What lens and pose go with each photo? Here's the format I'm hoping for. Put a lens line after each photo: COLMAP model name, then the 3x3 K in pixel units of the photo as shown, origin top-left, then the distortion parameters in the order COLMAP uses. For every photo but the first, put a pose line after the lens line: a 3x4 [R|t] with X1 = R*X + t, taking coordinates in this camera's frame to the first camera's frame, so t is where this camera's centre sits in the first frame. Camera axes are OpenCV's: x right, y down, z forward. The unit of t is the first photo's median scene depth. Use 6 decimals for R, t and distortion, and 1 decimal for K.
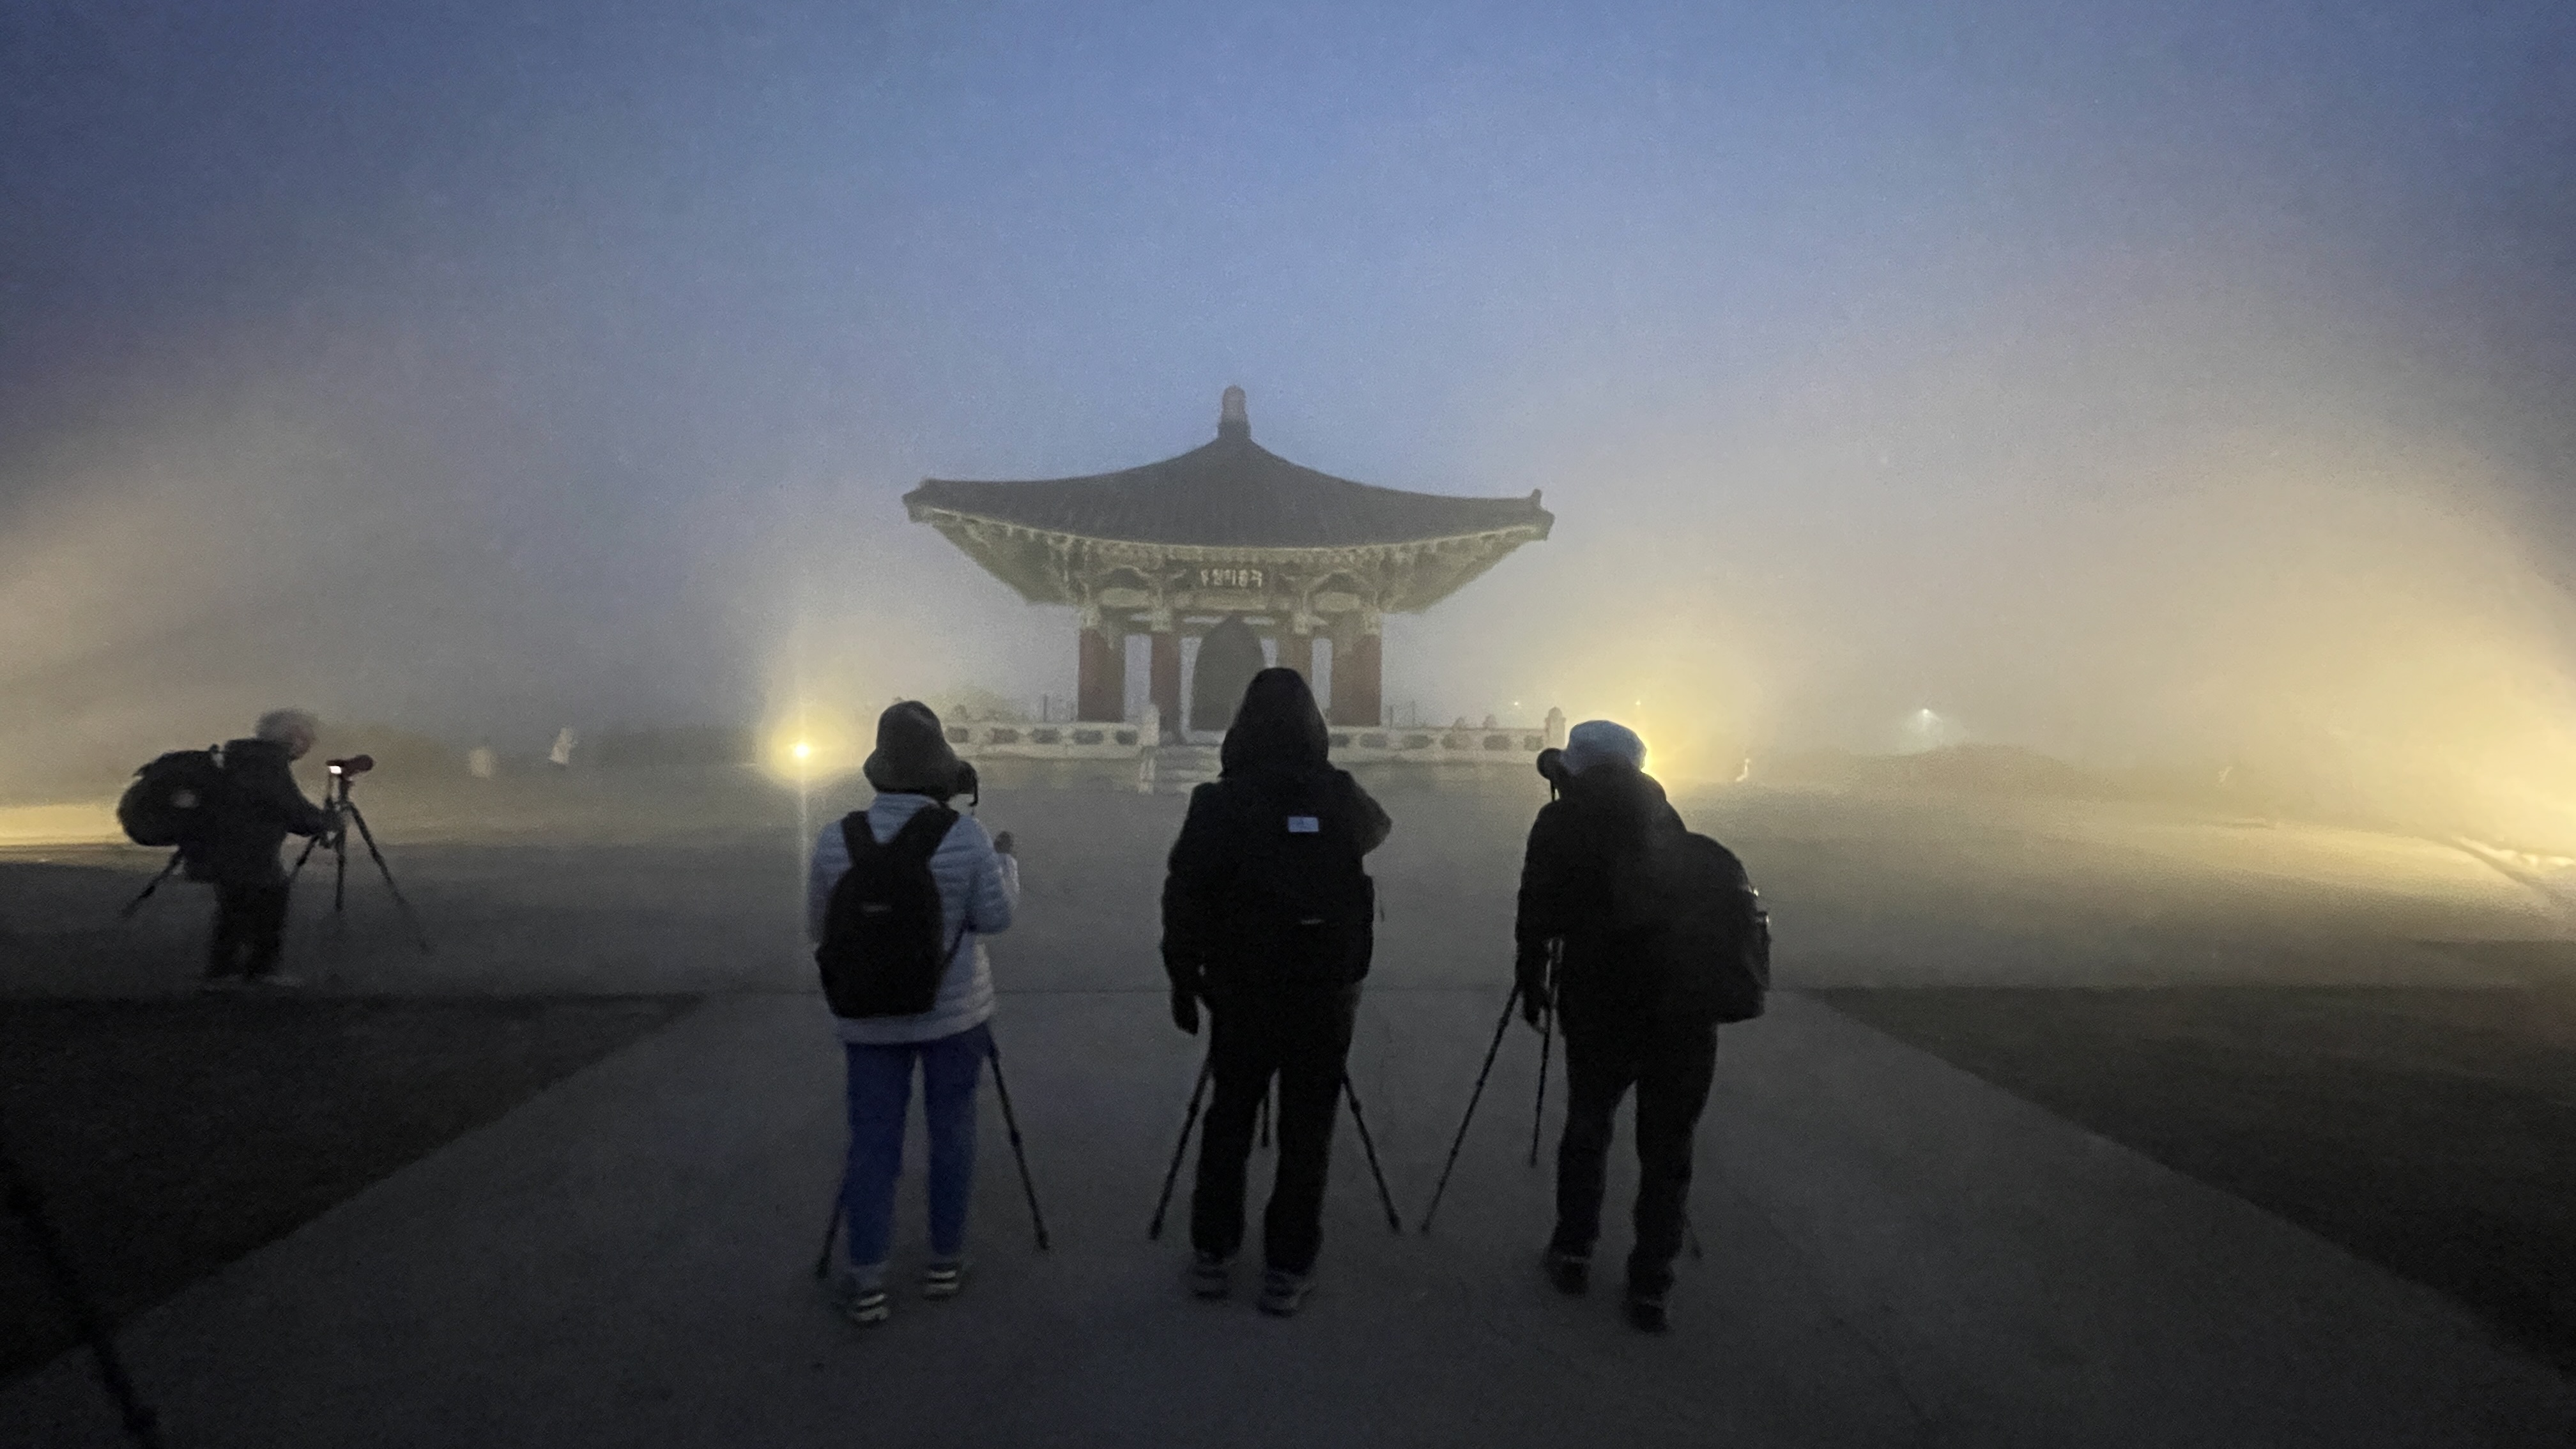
lens RADIAL K [[1071.3, 0, 1285.2], [0, 1071.3, 721.6], [0, 0, 1]] dist [-0.000316, -0.000006]
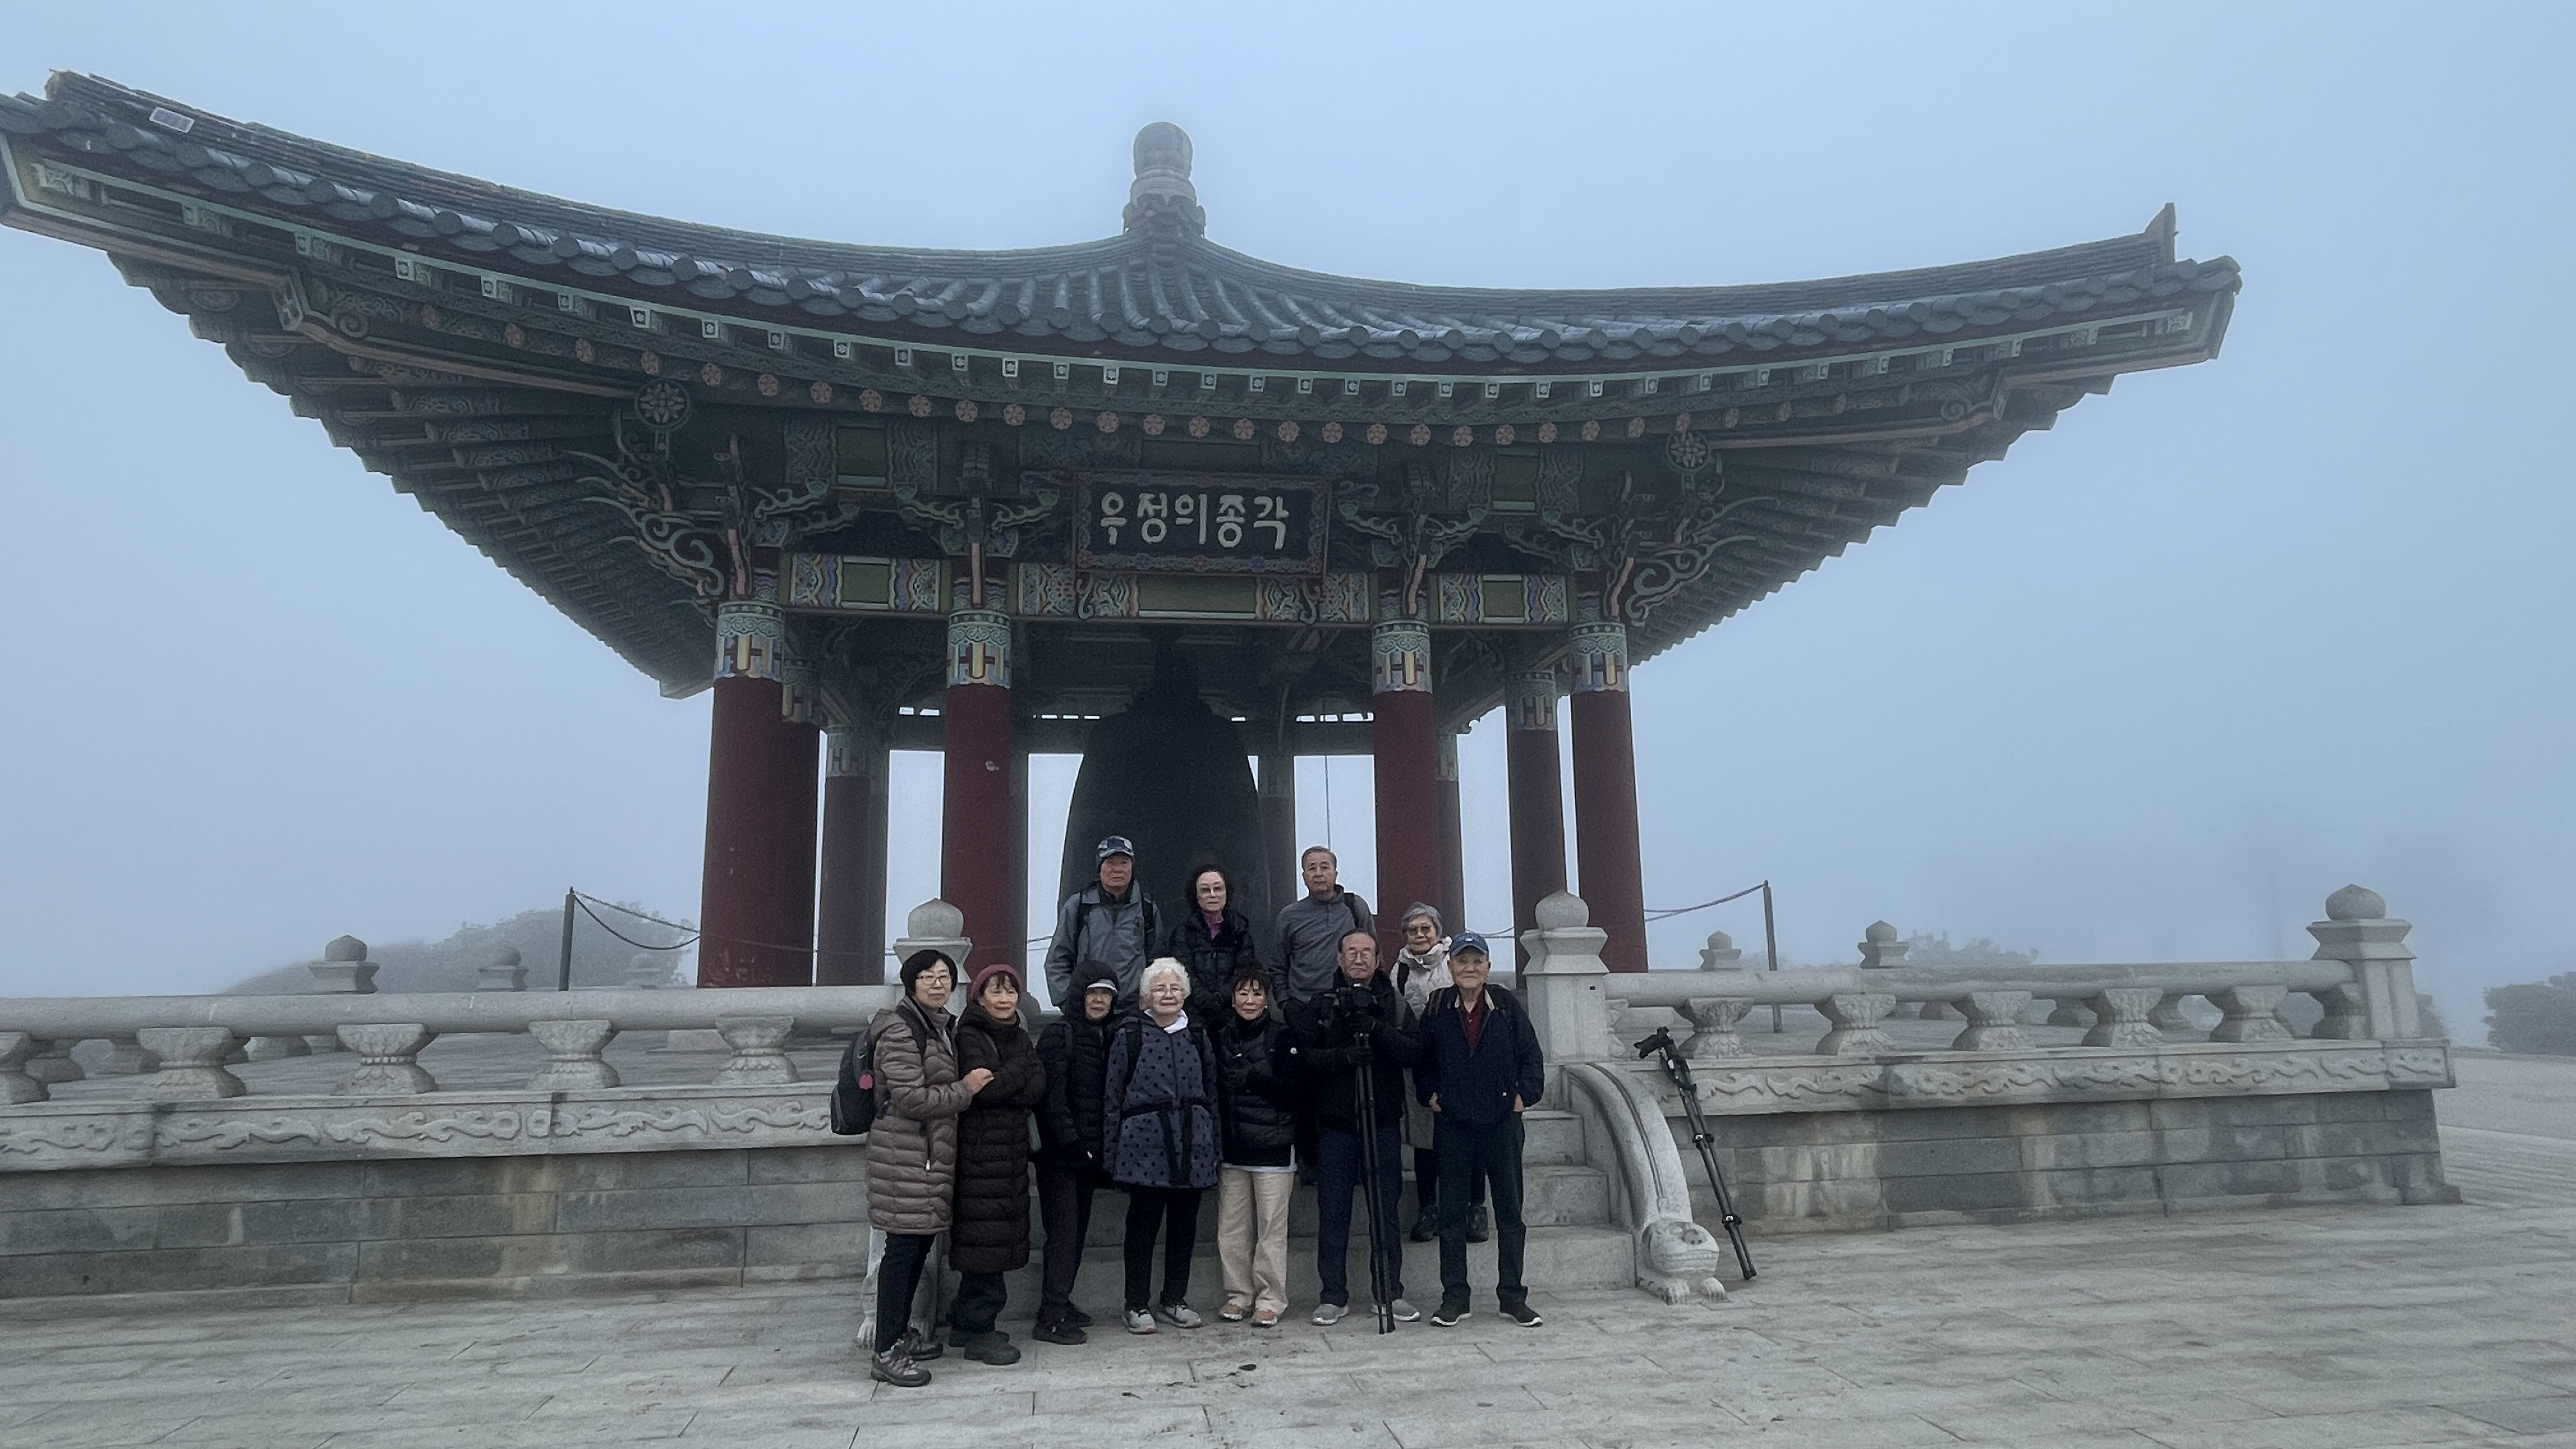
lens RADIAL K [[1396.6, 0, 1276.7], [0, 1396.6, 738.5], [0, 0, 1]] dist [0.013200, -0.001364]
pose [[0.995623, -0.015516, 0.092166, -0.065105], [0.029399, 0.988058, -0.151249, -0.002092], [-0.088719, 0.153297, 0.984190, 0.578370]]
